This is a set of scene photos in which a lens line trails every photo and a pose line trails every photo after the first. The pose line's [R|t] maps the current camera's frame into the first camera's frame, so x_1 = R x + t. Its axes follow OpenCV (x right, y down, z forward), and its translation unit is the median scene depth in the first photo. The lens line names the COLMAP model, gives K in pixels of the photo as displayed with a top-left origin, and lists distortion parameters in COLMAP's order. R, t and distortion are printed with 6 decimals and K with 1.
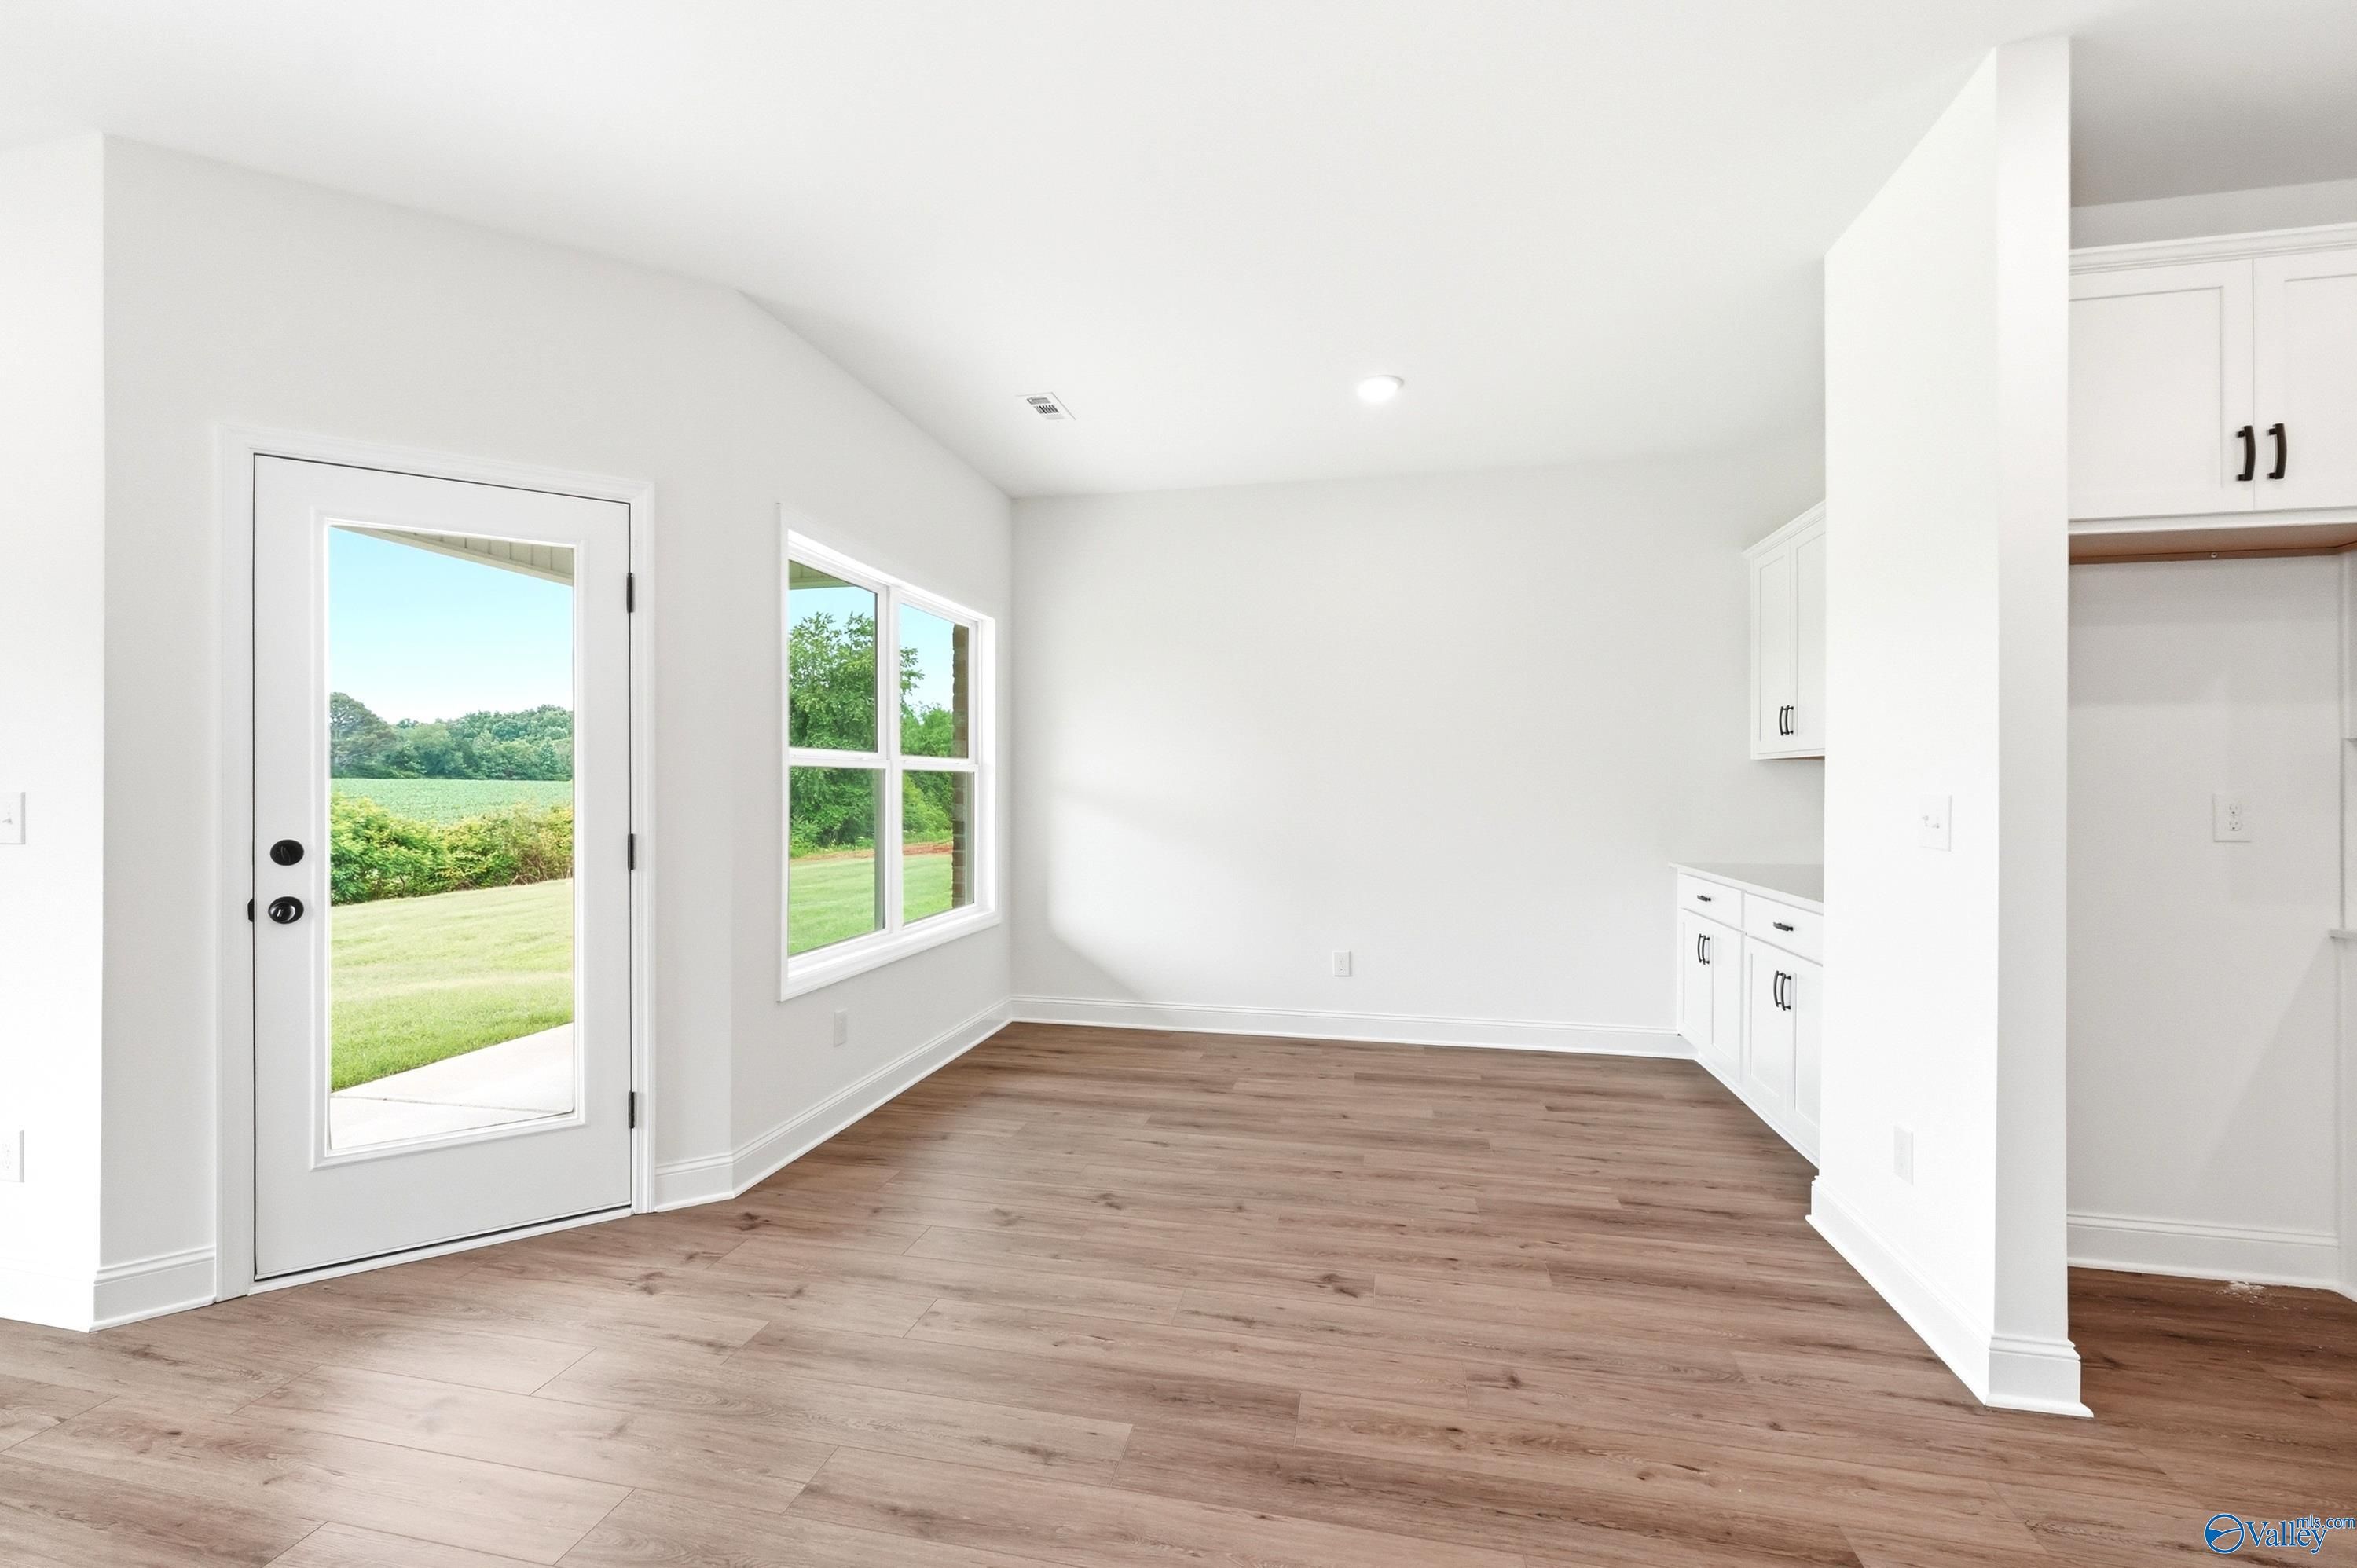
lens RADIAL K [[996.1, 0, 1158.7], [0, 996.1, 785.7], [0, 0, 1]] dist [-0.003579, 0.000776]
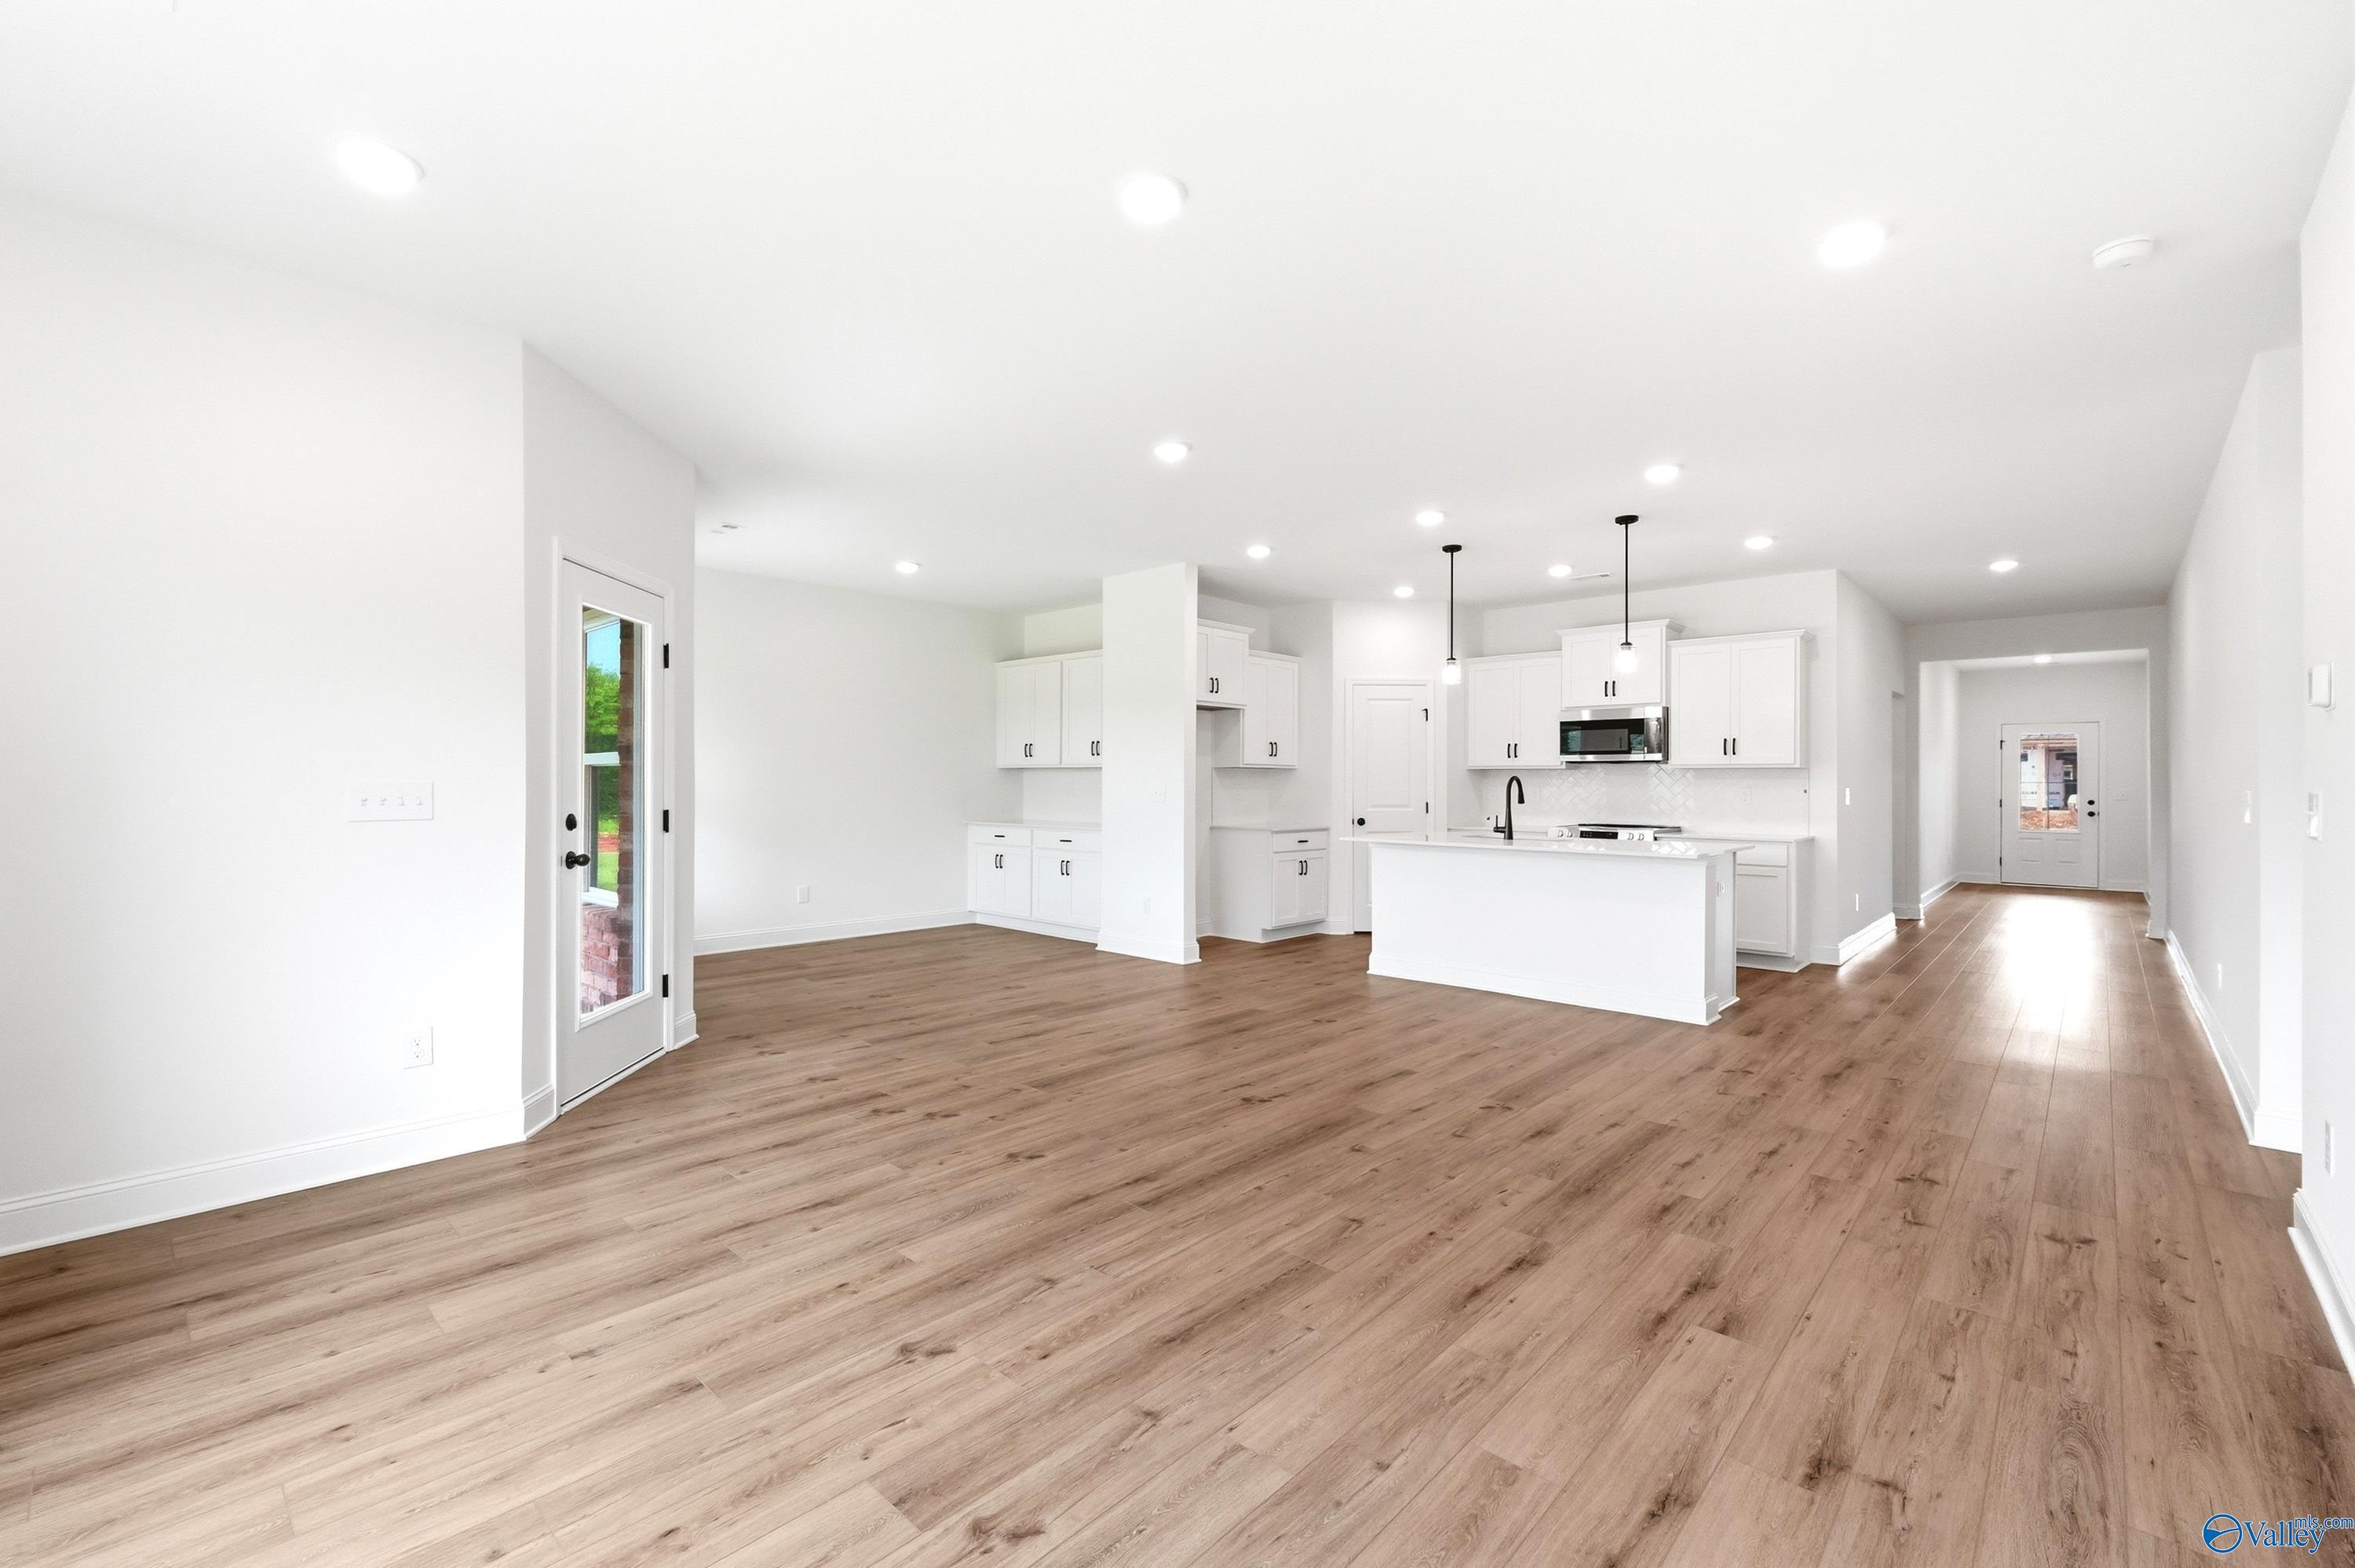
lens RADIAL K [[995.2, 0, 1172.5], [0, 995.2, 780.4], [0, 0, 1]] dist [-0.003579, 0.000776]
pose [[0.509465, 0.003738, 0.860483, -1.271778], [-0.004976, 0.999987, -0.001398, -0.000320], [-0.860477, -0.003570, 0.509477, -0.419007]]
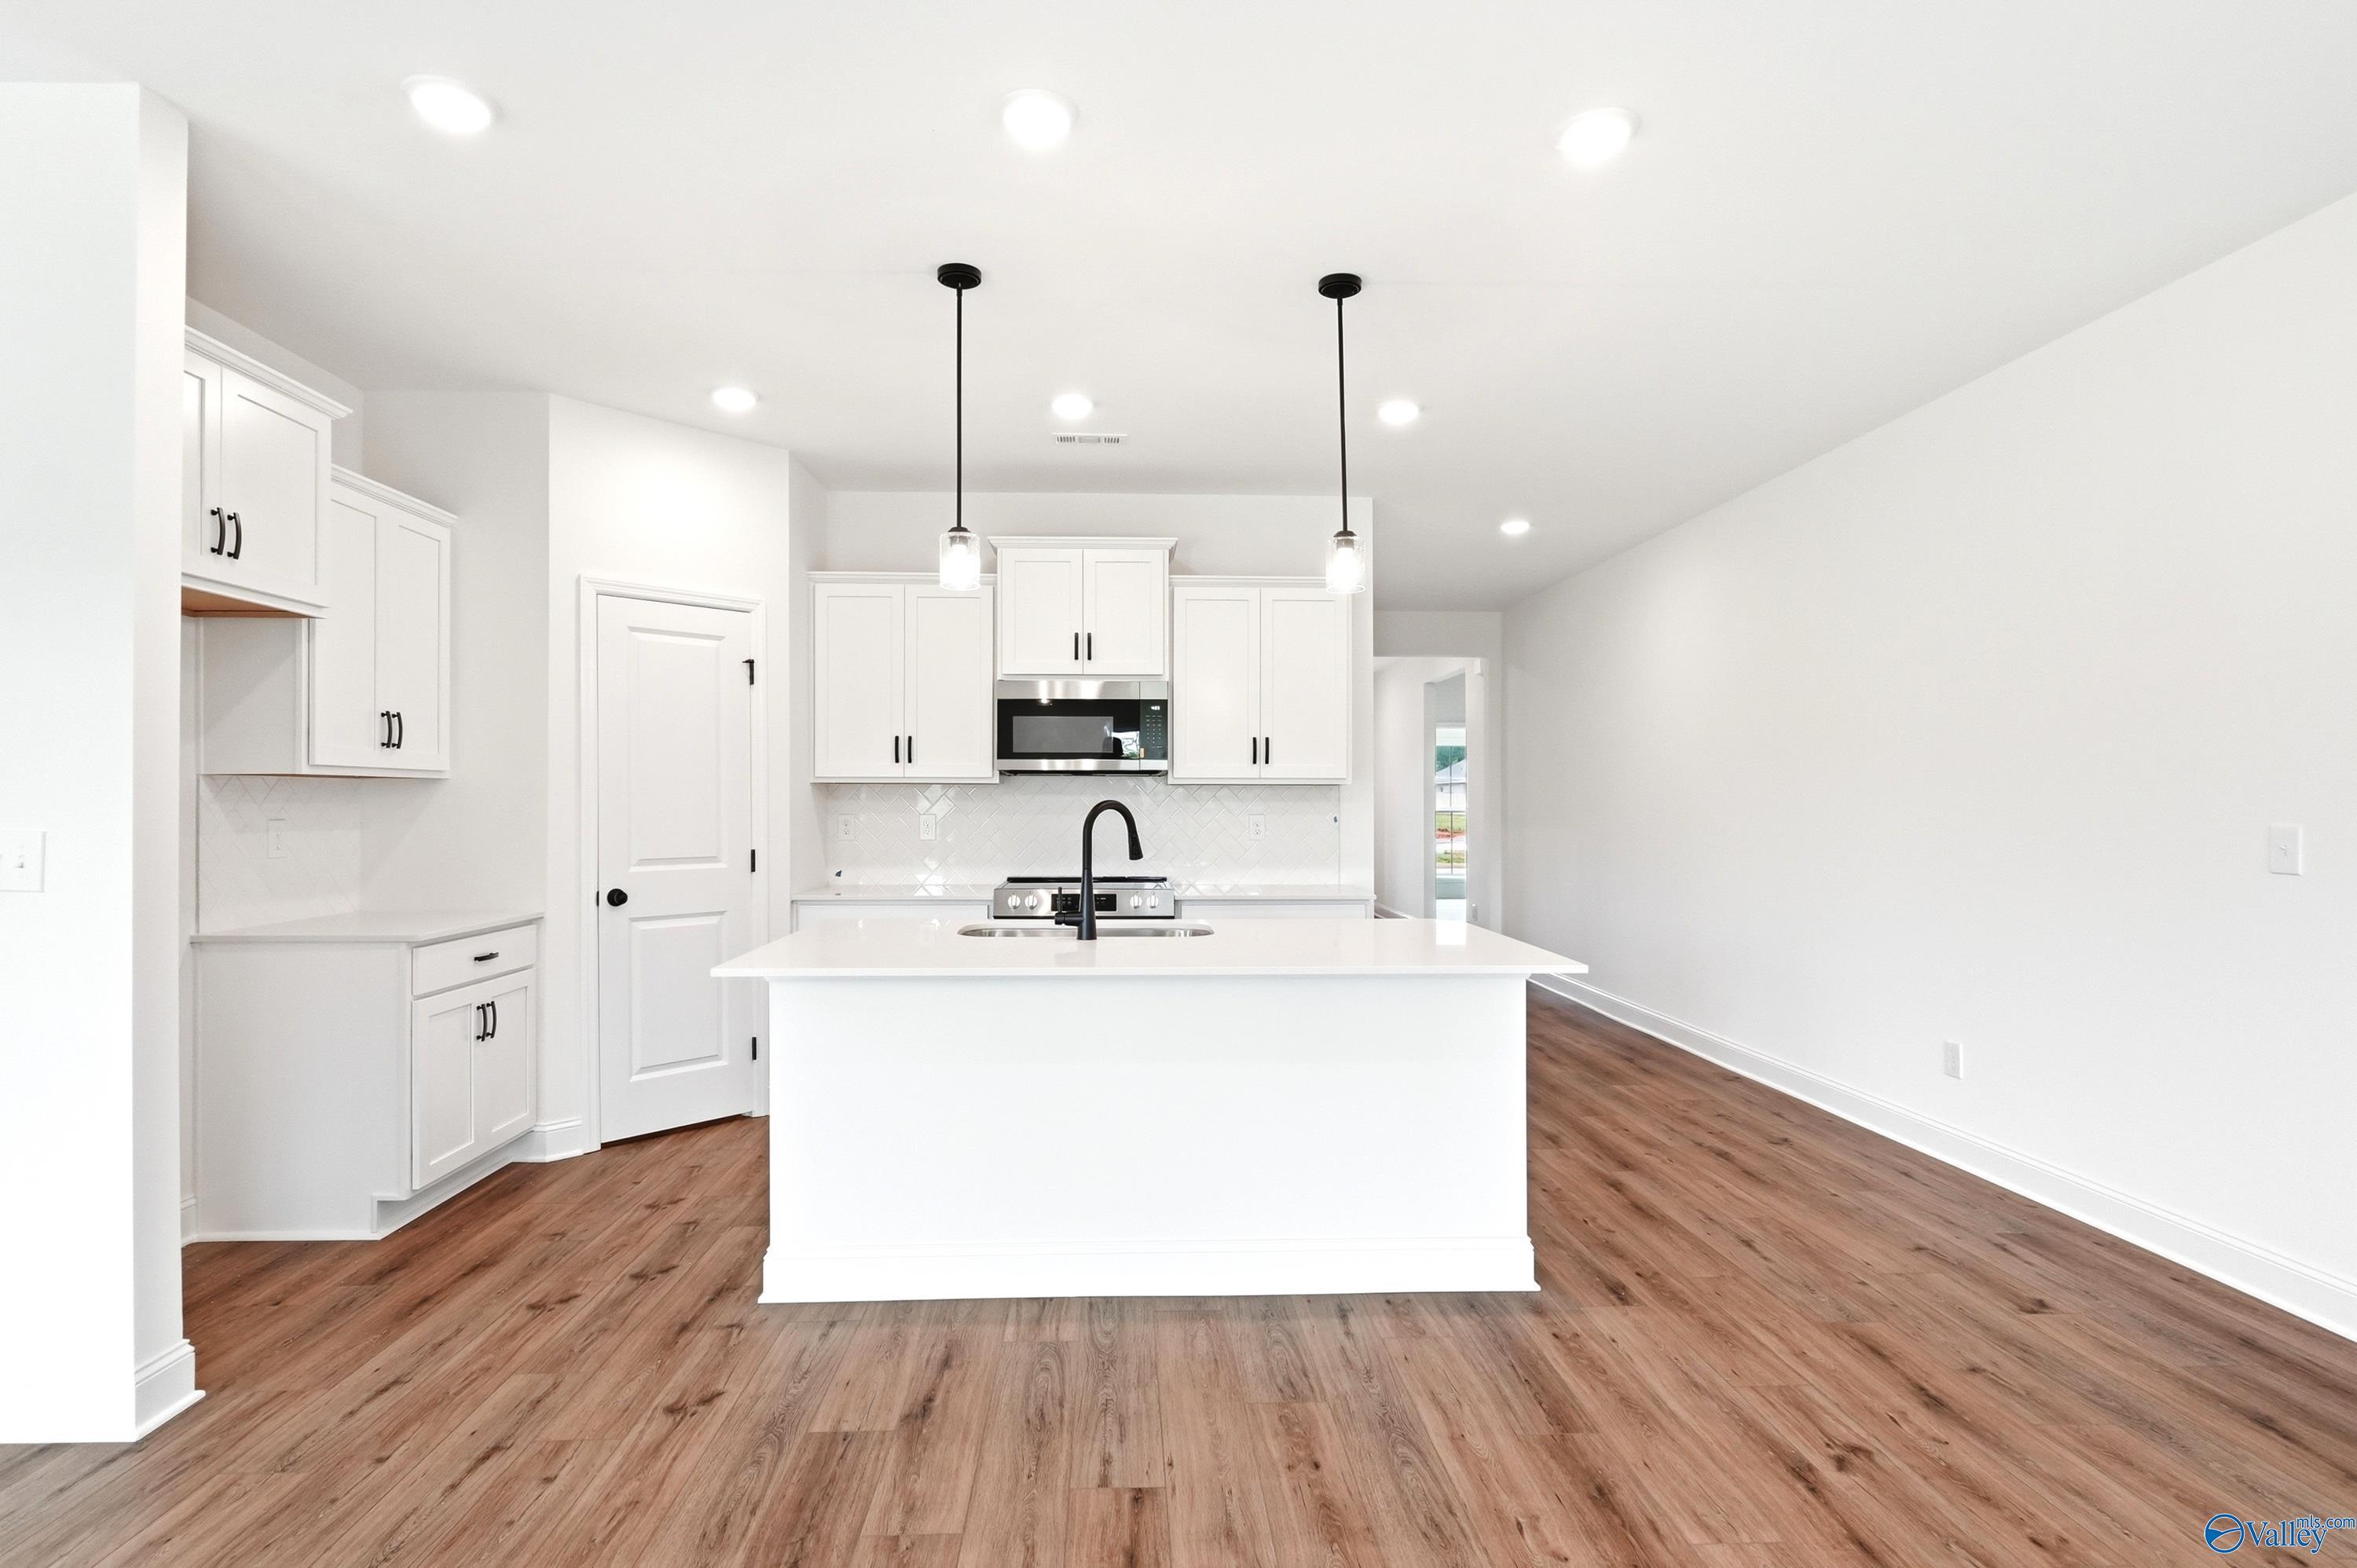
lens RADIAL K [[1191.2, 0, 1166.4], [0, 1191.2, 794.5], [0, 0, 1]] dist [-0.001058, -0.000627]
pose [[-0.257904, 0.002404, 0.966168, -0.359074], [-0.002877, 0.999991, -0.003256, -0.016663], [-0.966166, -0.003620, -0.257895, 0.185265]]
